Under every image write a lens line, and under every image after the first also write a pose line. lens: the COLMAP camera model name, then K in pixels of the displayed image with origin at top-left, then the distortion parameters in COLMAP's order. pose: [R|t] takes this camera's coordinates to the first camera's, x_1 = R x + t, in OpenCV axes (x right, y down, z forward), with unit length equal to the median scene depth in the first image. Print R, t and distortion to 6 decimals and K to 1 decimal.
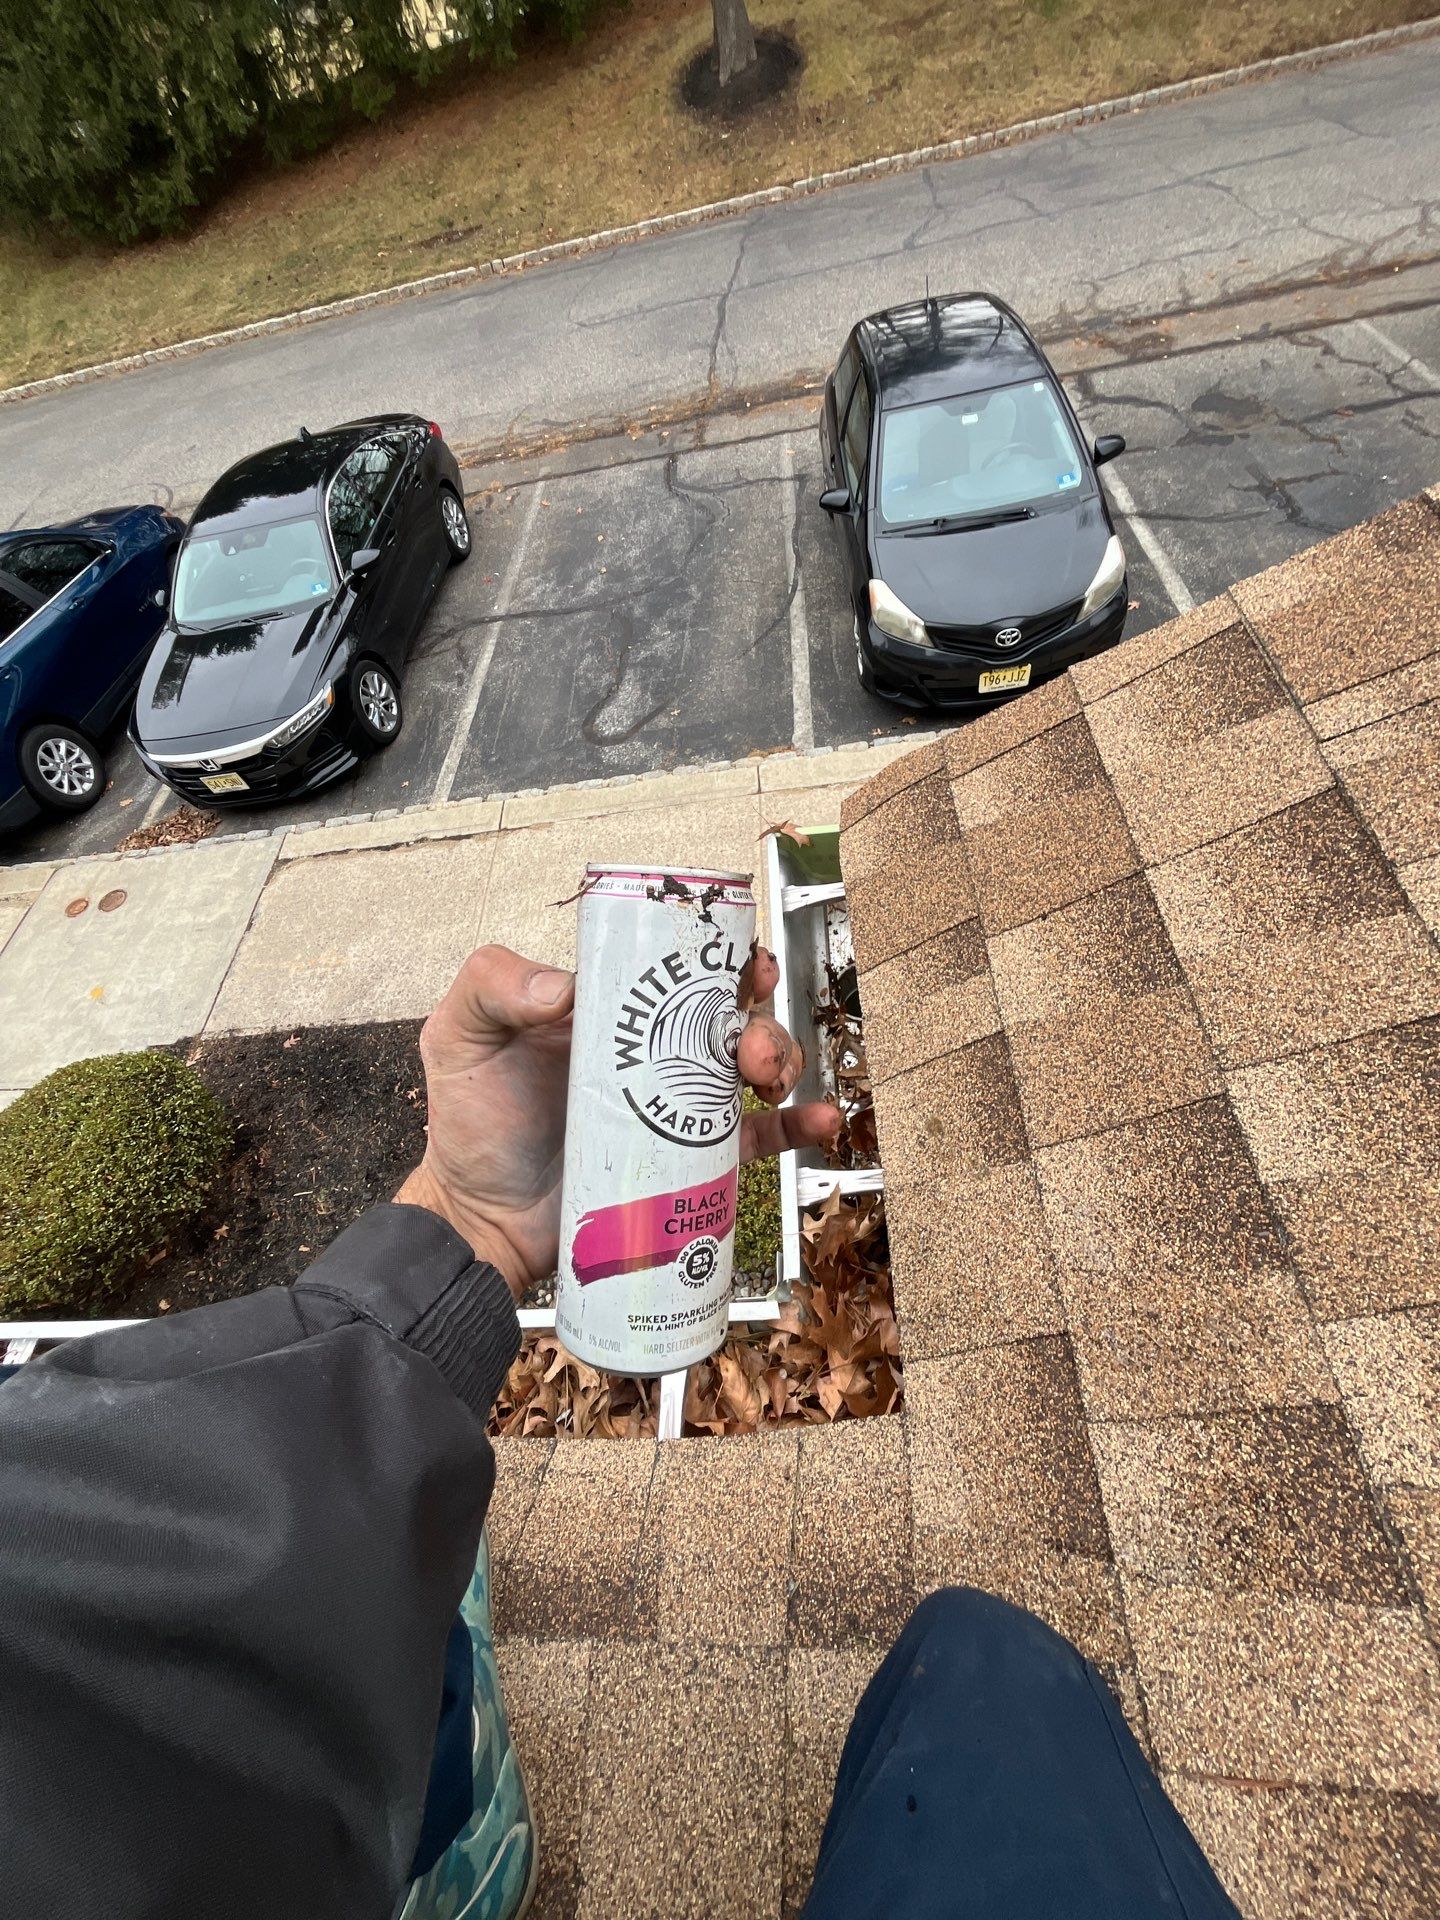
lens RADIAL K [[1523.9, 0, 720.6], [0, 1523.9, 959.3], [0, 0, 1]] dist [0.017695, -0.005382]
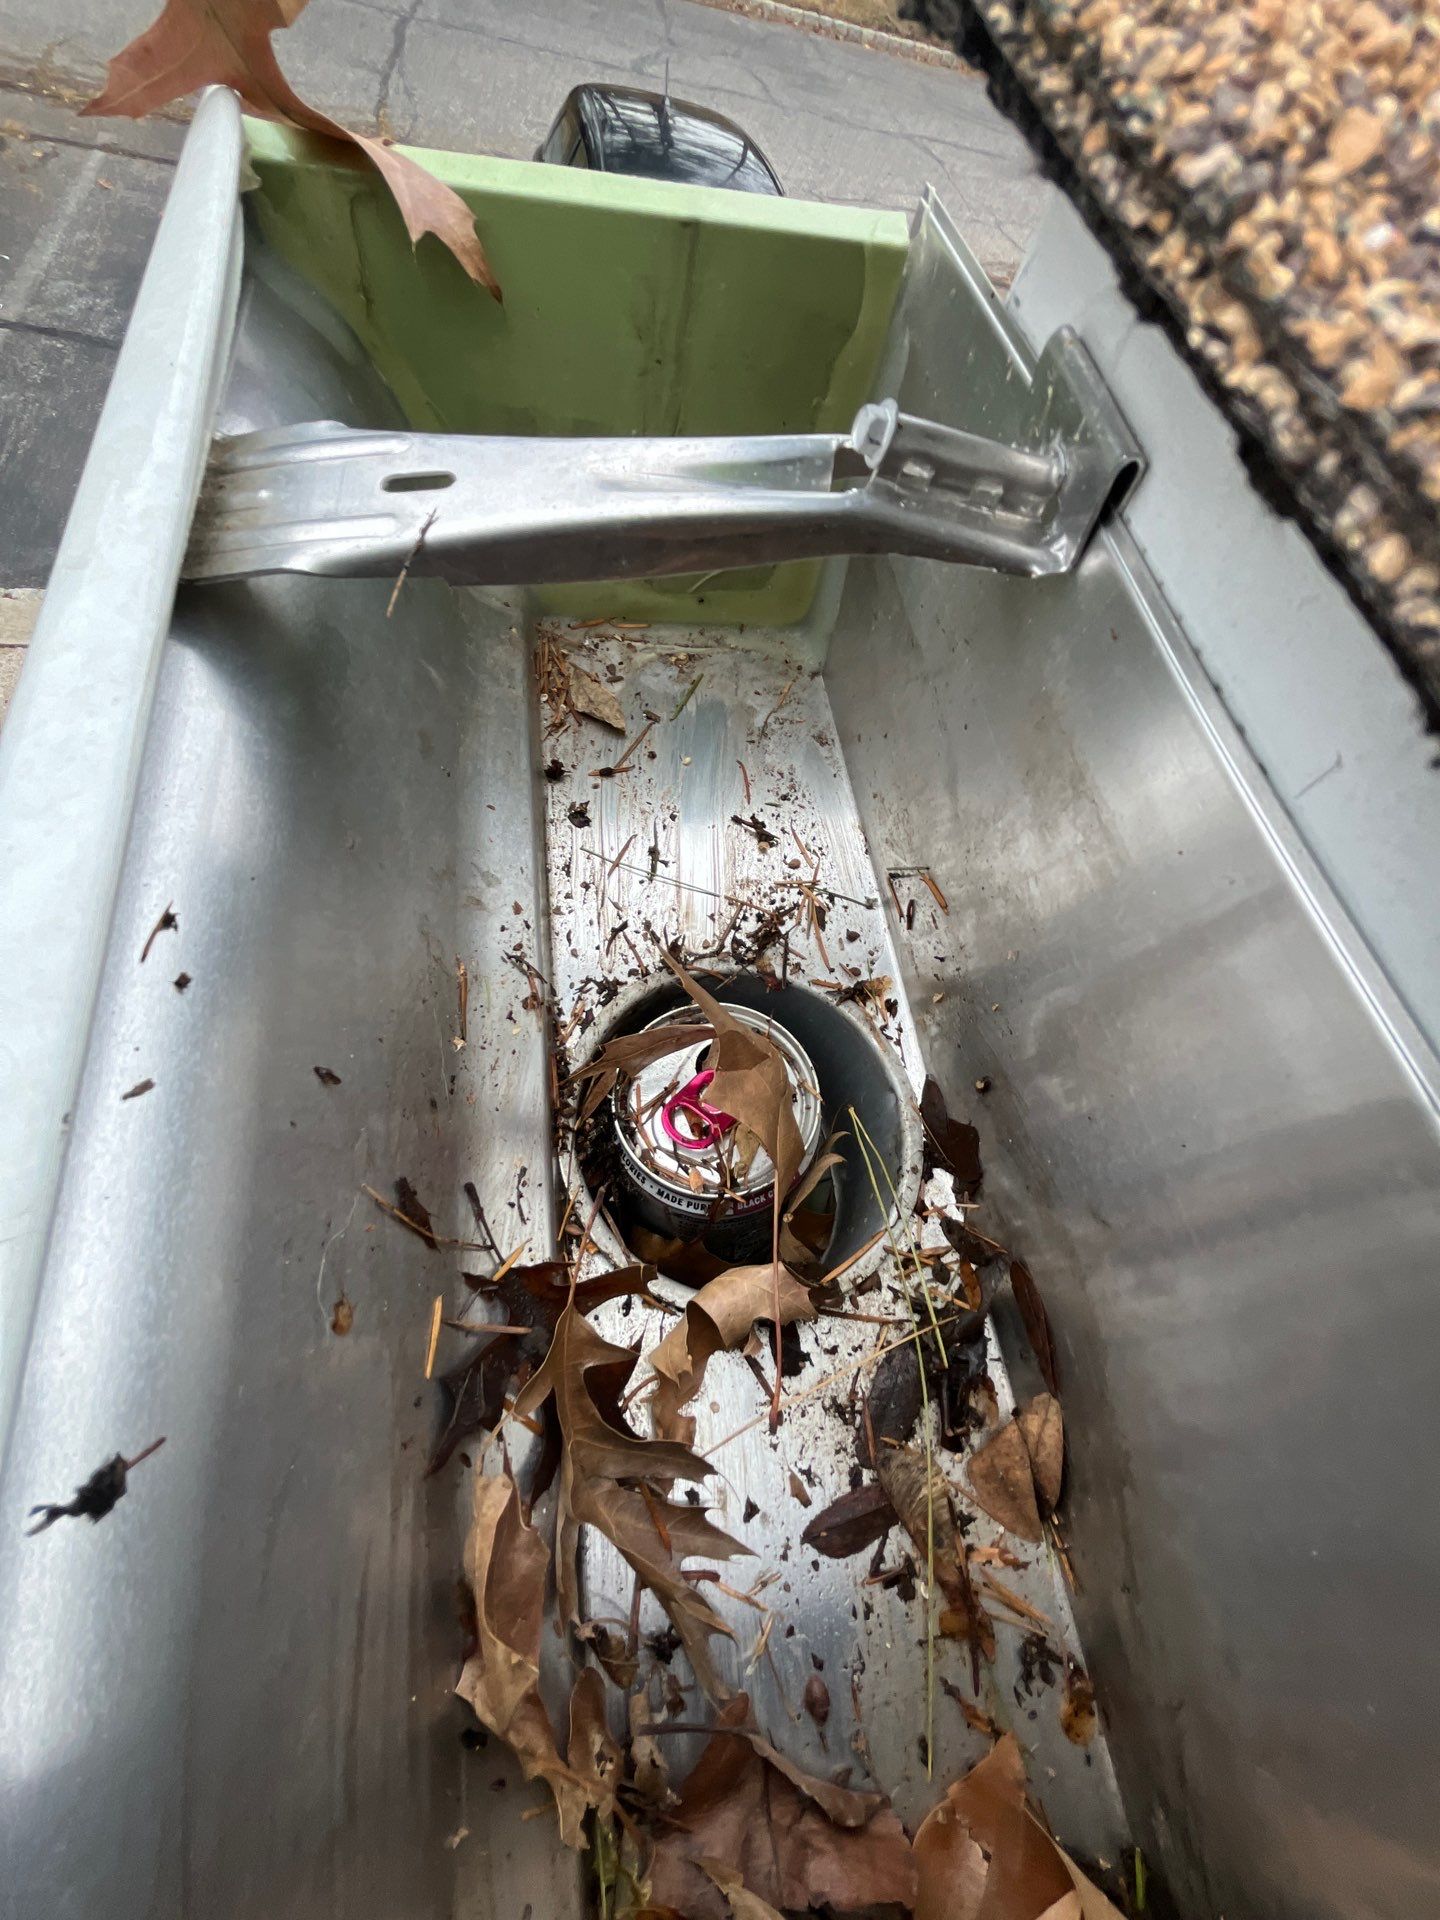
lens RADIAL K [[1523.9, 0, 722.3], [0, 1523.9, 956.2], [0, 0, 1]] dist [0.017695, -0.005382]
pose [[0.975273, 0.043306, 0.216720, 0.017859], [-0.052674, 0.997902, 0.037636, -0.002499], [-0.214636, -0.048121, 0.975508, 0.283193]]
